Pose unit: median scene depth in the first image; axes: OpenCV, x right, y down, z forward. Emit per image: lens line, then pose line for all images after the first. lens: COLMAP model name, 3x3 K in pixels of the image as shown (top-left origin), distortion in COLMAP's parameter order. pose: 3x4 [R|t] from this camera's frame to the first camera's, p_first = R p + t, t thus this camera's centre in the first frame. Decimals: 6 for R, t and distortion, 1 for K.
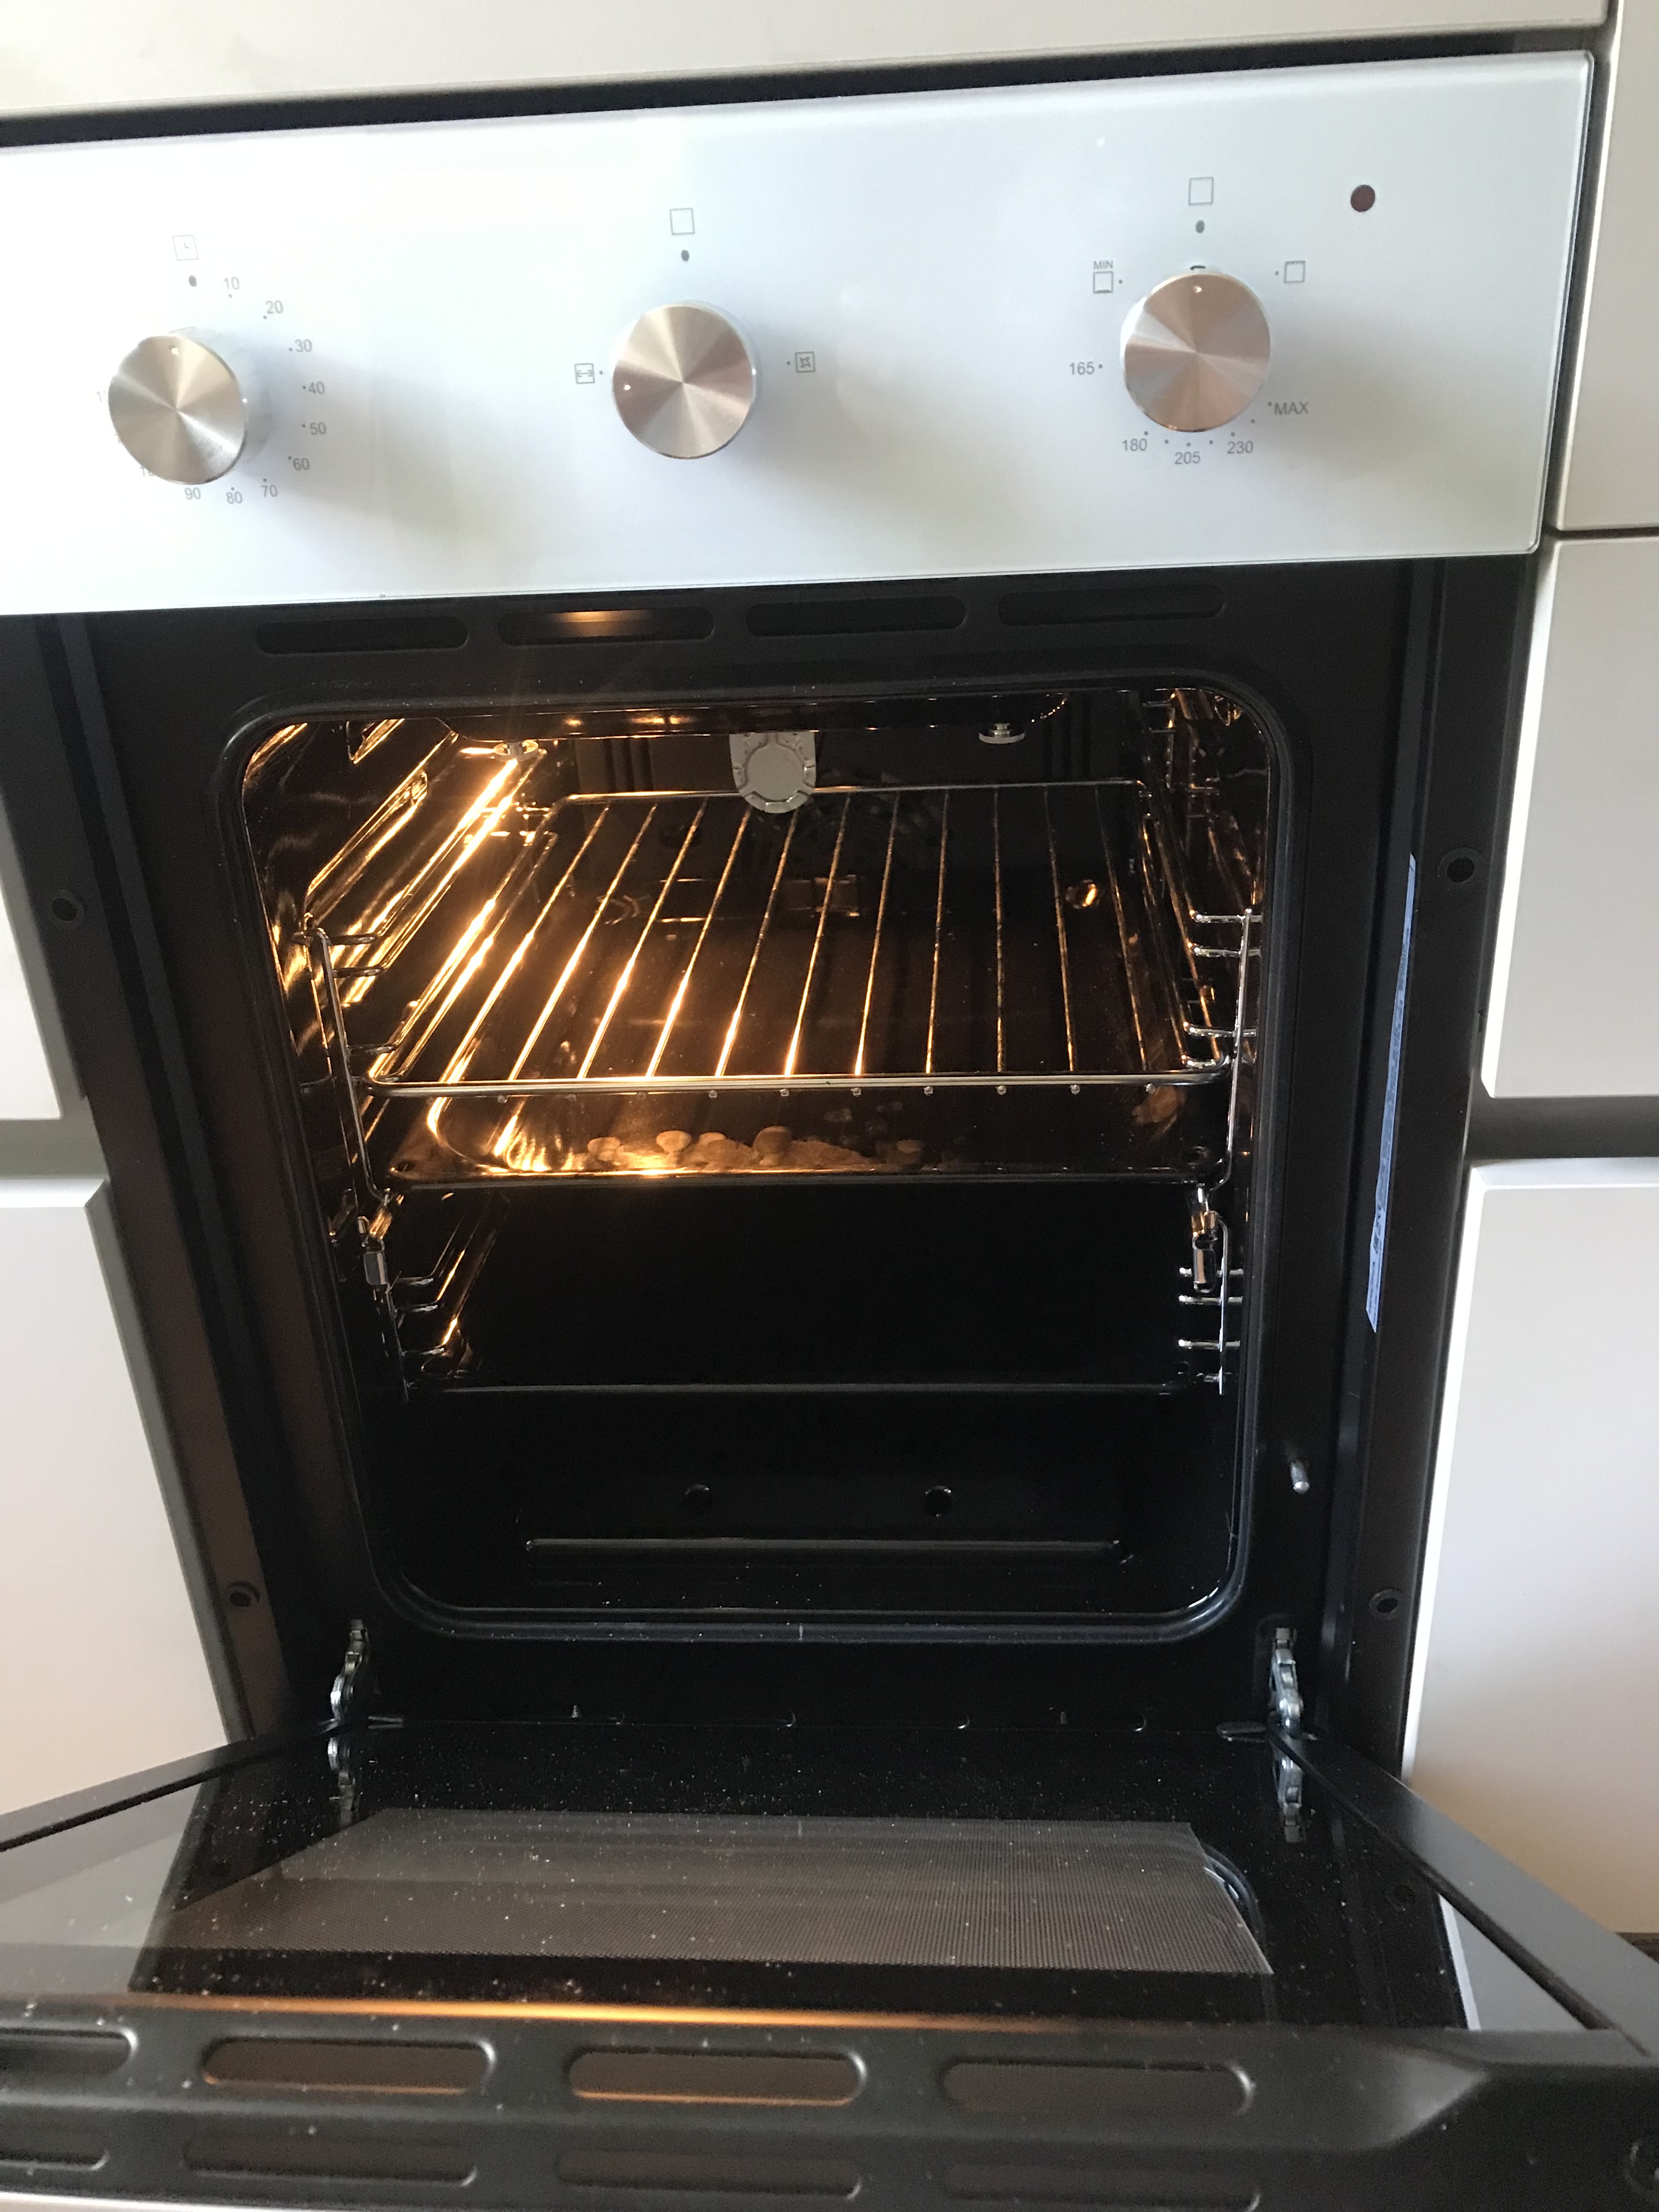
lens RADIAL K [[1820.9, 0, 842.9], [0, 1820.9, 1115.3], [0, 0, 1]] dist [-0.012477, 0.011205]
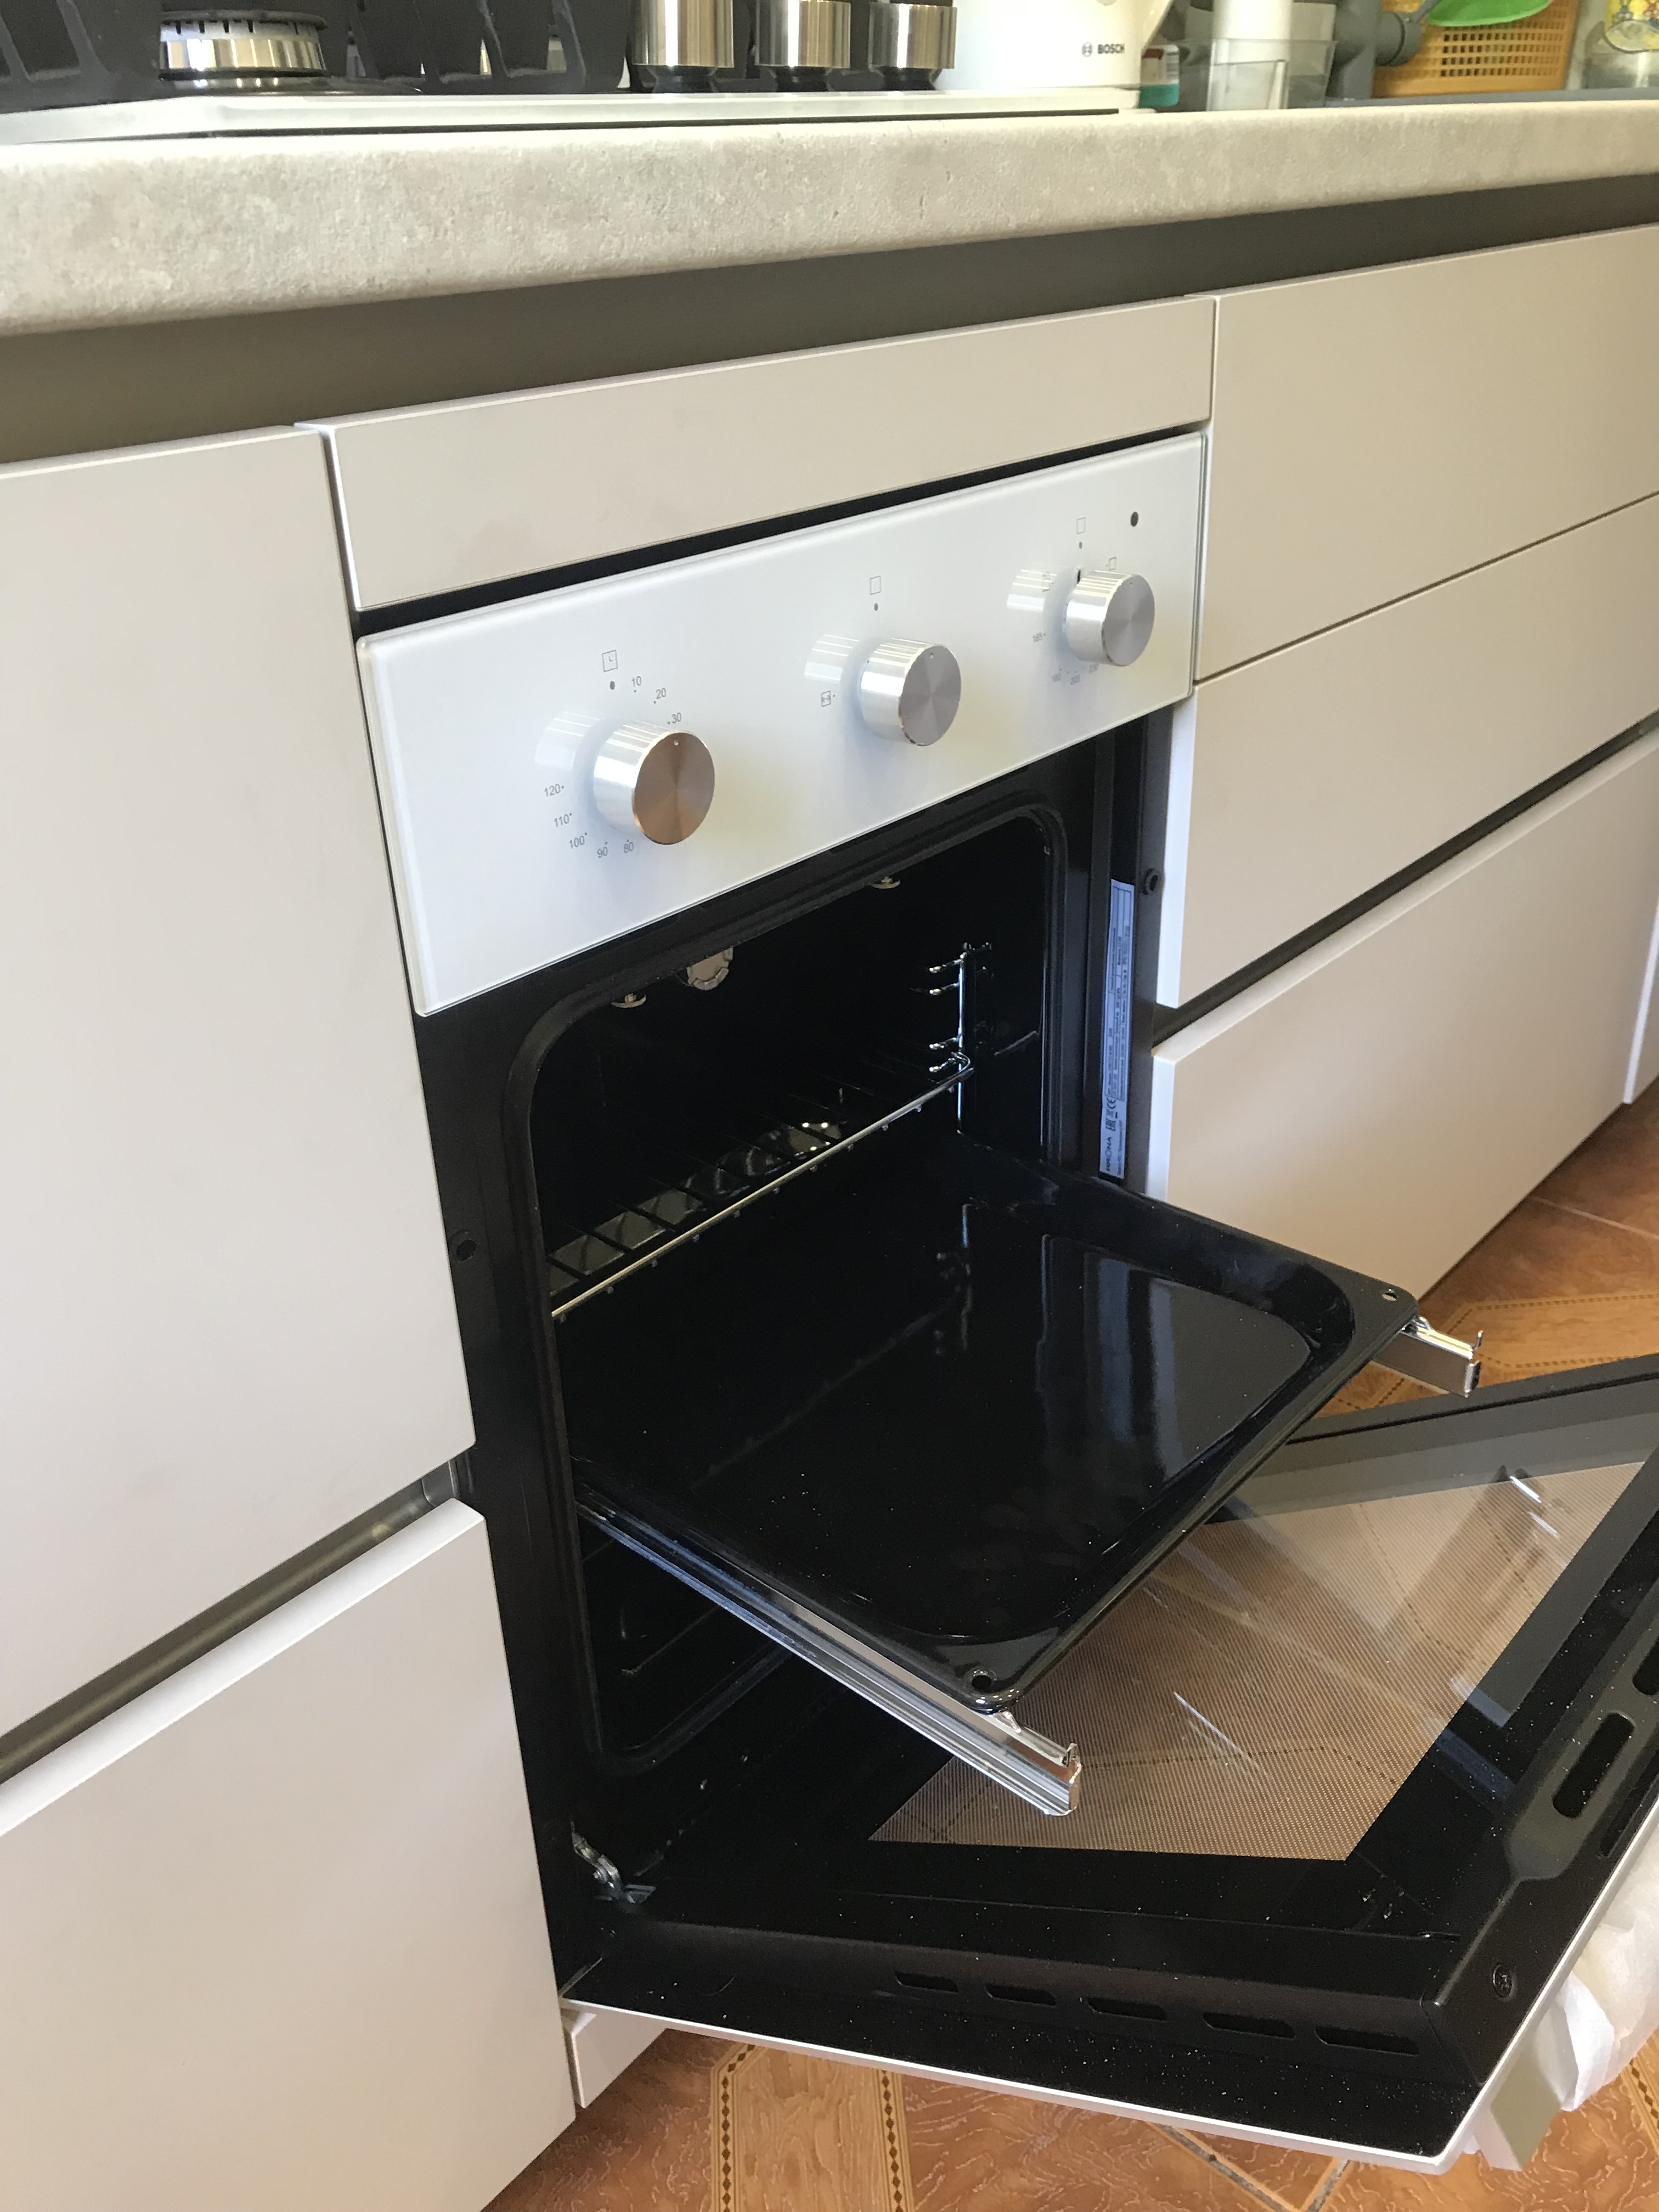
lens RADIAL K [[1830.7, 0, 829.5], [0, 1830.7, 1106.0], [0, 0, 1]] dist [-0.003393, -0.000652]
pose [[0.613106, -0.343197, 0.711559, -0.938936], [0.361734, 0.922695, 0.133348, -0.234672], [-0.702317, 0.175639, 0.689856, 0.075630]]
